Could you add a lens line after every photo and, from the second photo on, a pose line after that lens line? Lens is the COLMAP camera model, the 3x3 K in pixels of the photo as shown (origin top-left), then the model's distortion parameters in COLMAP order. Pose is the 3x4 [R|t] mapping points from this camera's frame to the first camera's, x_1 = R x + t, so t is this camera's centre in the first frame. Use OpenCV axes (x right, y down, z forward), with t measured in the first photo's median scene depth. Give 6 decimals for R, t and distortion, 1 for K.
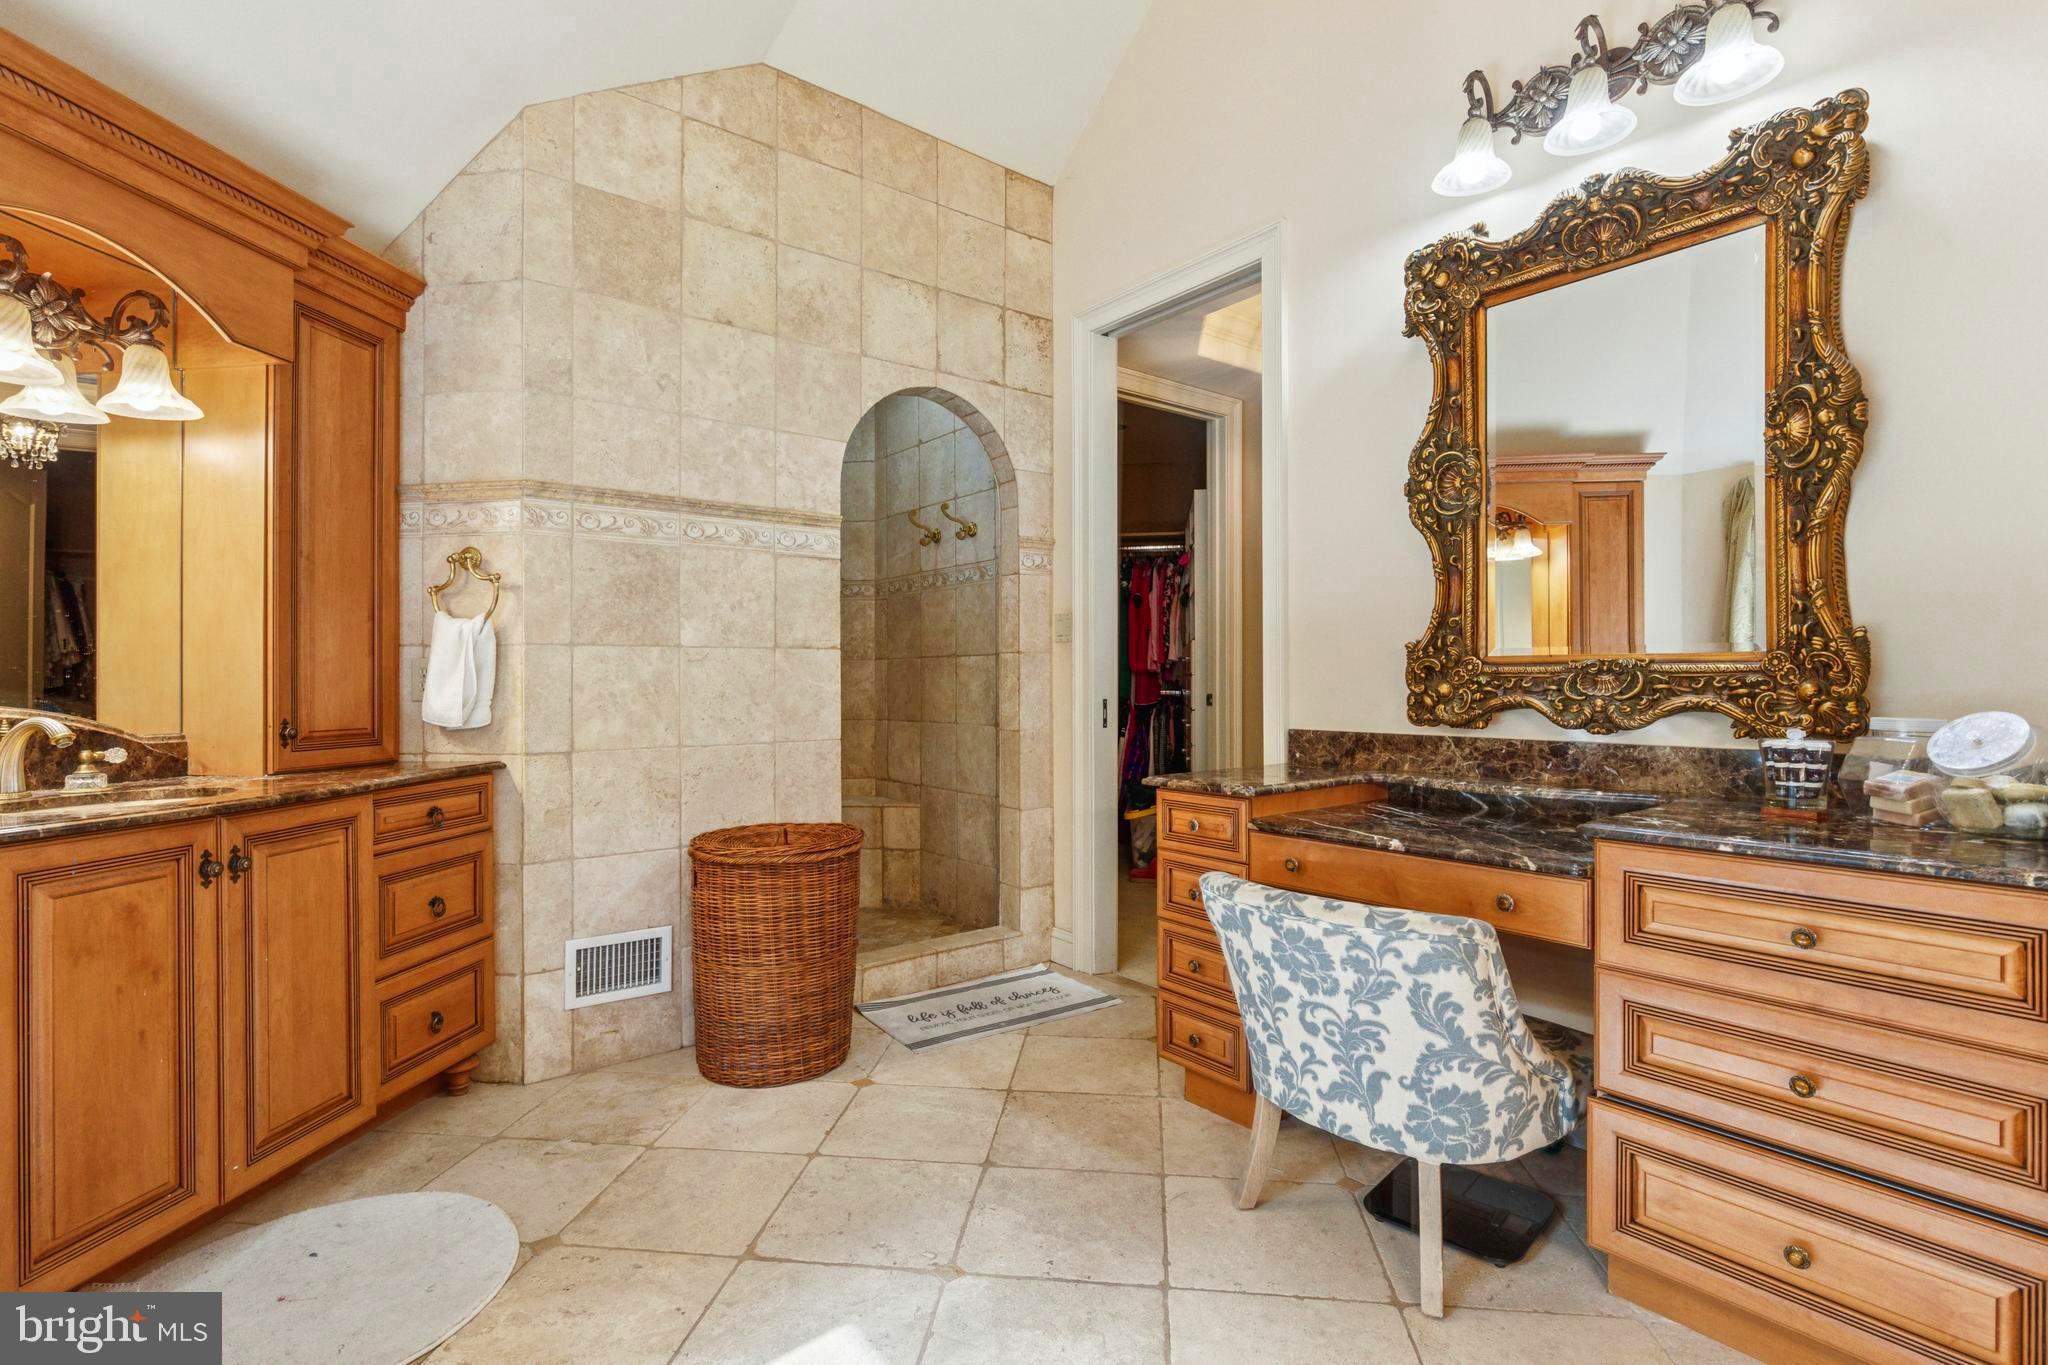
lens RADIAL K [[987.5, 0, 1024.5], [0, 987.5, 682.4], [0, 0, 1]] dist [-0.000012, 0.000000]
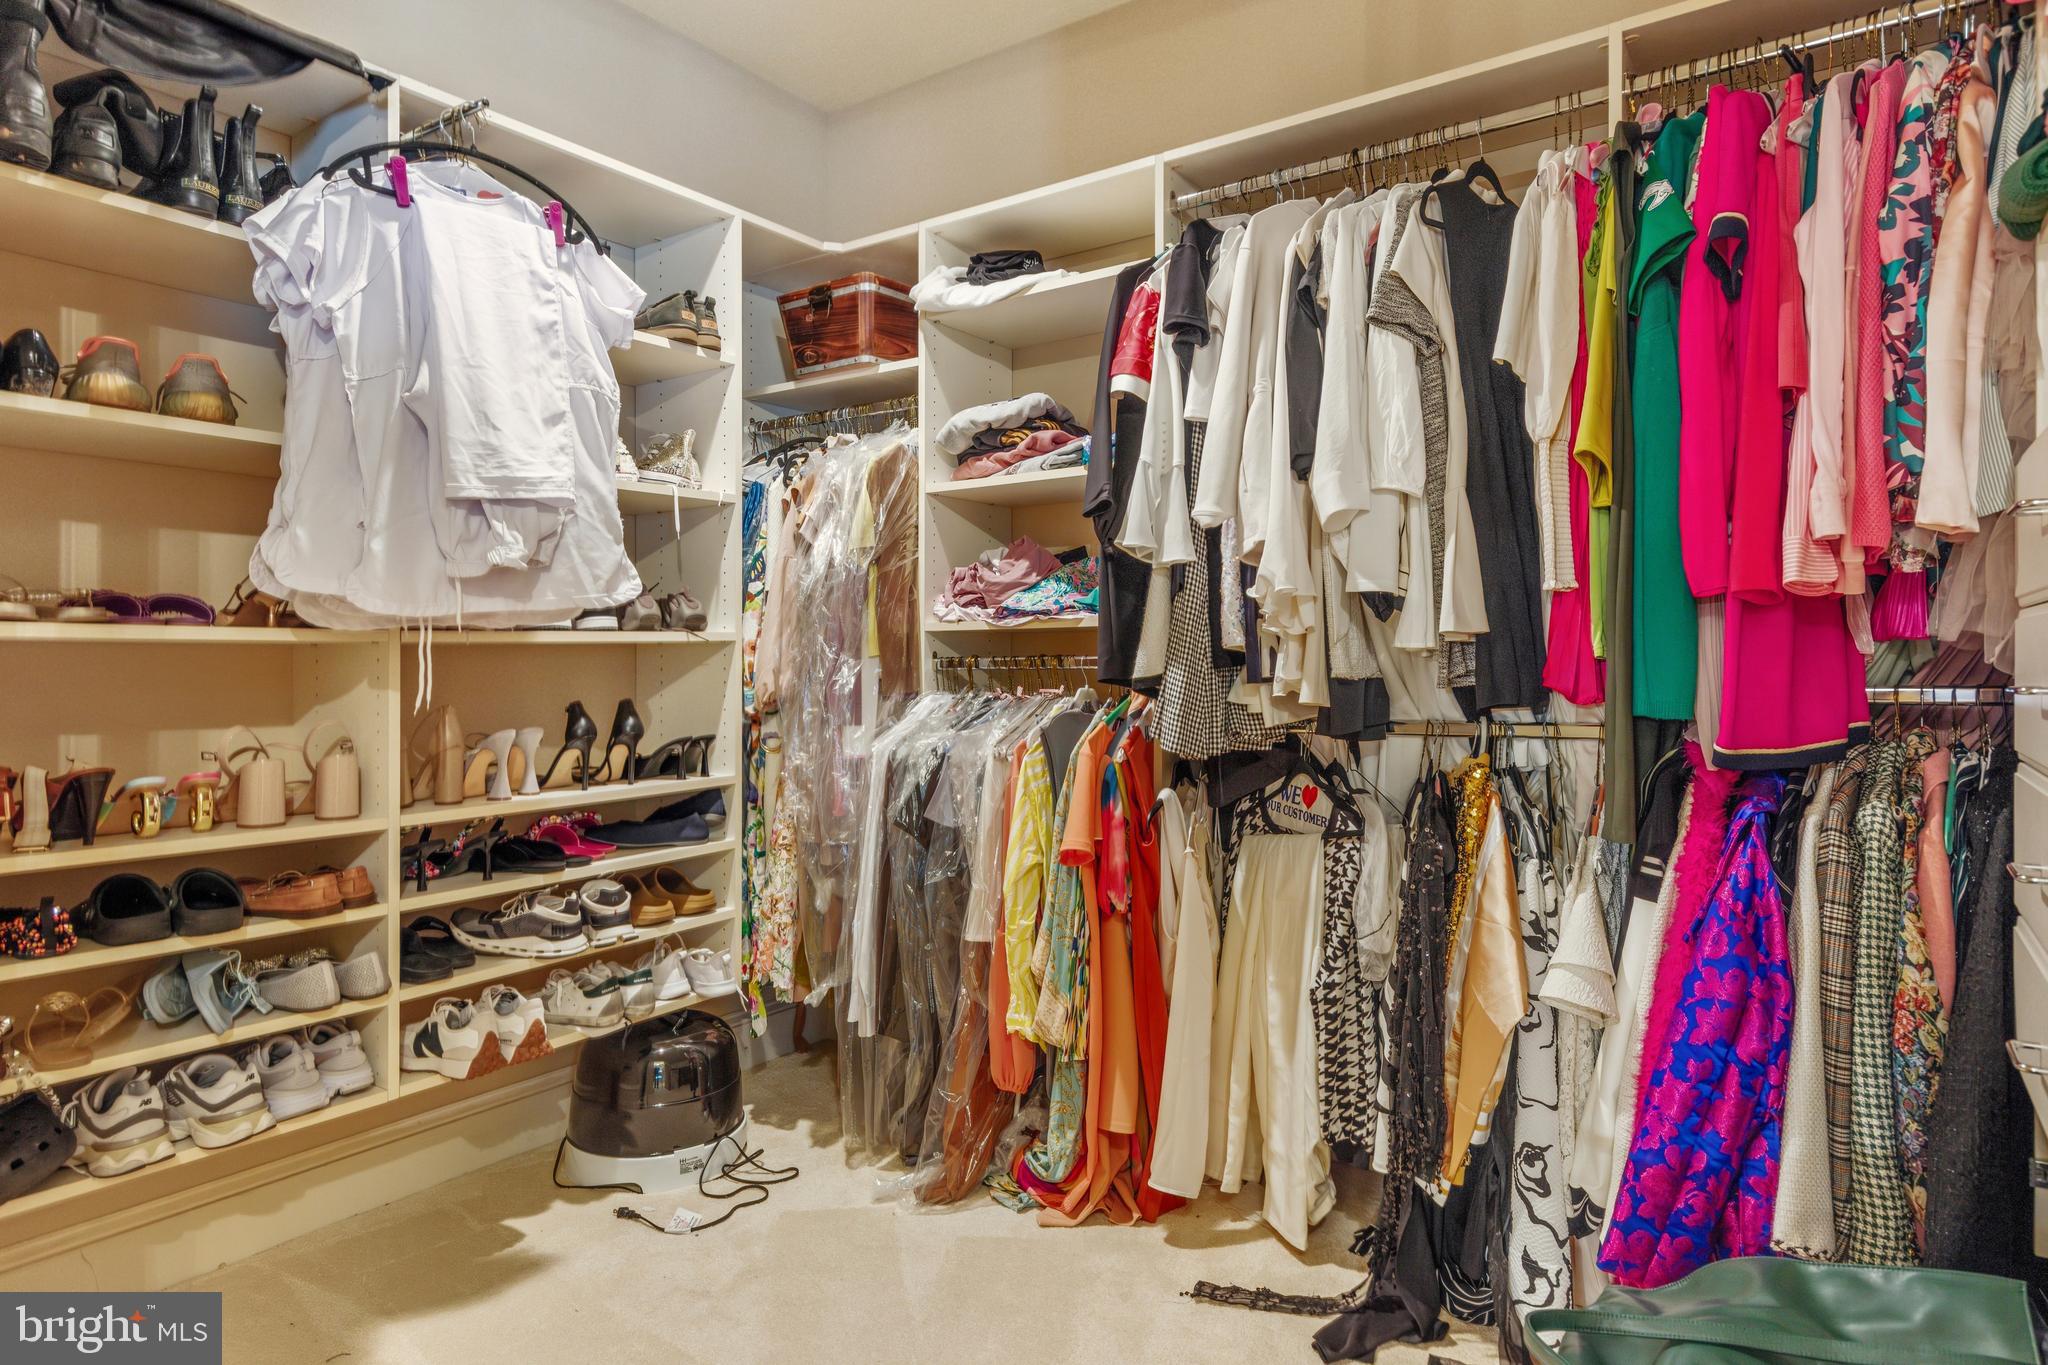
lens RADIAL K [[1128.2, 0, 1023.6], [0, 1128.2, 683.5], [0, 0, 1]] dist [0.000607, 0.000098]
pose [[0.886581, 0.002841, -0.462564, 0.092220], [-0.001464, 0.999993, 0.003336, 0.007896], [0.462571, -0.002281, 0.886579, 0.717424]]
